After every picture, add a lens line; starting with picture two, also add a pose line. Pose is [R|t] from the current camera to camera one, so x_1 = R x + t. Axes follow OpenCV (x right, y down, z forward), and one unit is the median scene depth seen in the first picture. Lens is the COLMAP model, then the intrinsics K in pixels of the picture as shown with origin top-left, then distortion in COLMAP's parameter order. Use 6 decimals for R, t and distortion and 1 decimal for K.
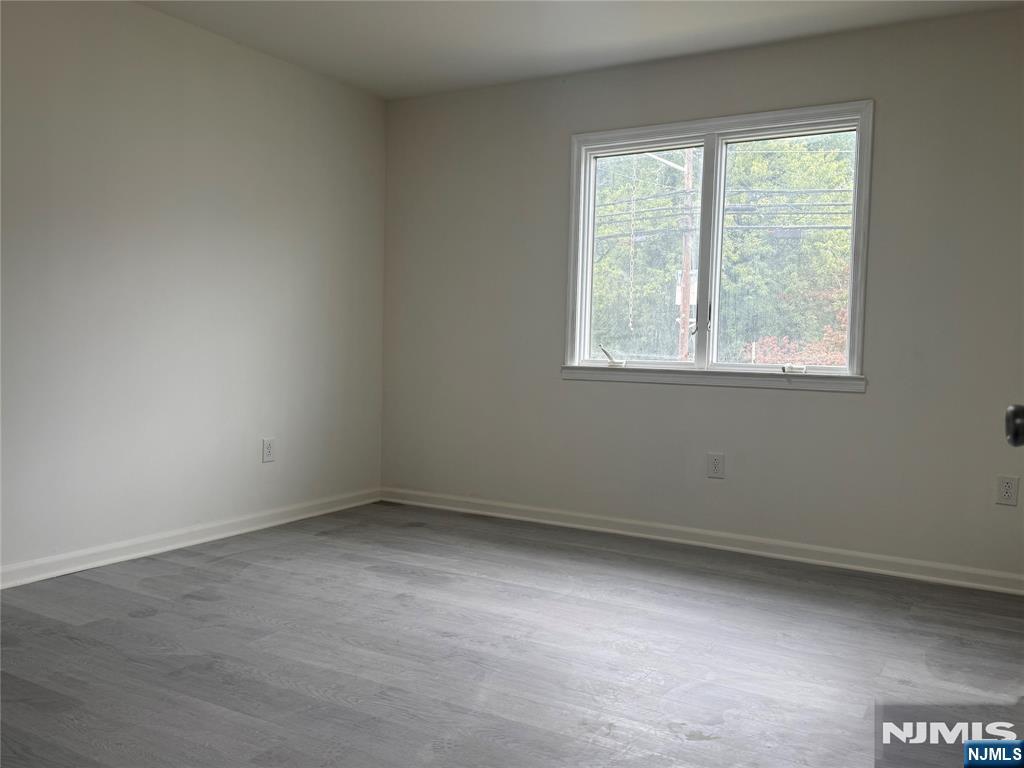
lens RADIAL K [[857.0, 0, 517.1], [0, 857.0, 383.3], [0, 0, 1]] dist [0.119131, -0.196479]
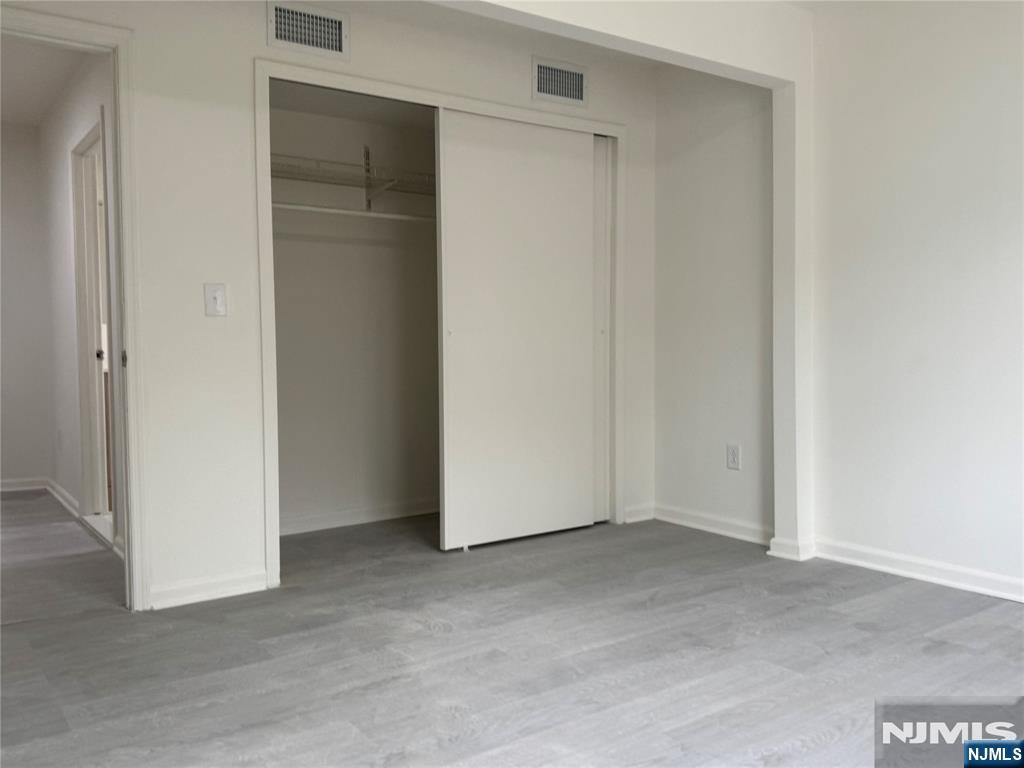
lens RADIAL K [[857.0, 0, 517.1], [0, 857.0, 383.3], [0, 0, 1]] dist [0.119131, -0.196479]
pose [[-0.398687, 0.030491, -0.916580, 0.667737], [-0.042665, 0.997748, 0.051749, -0.040678], [0.916094, 0.059737, -0.396488, 1.130027]]
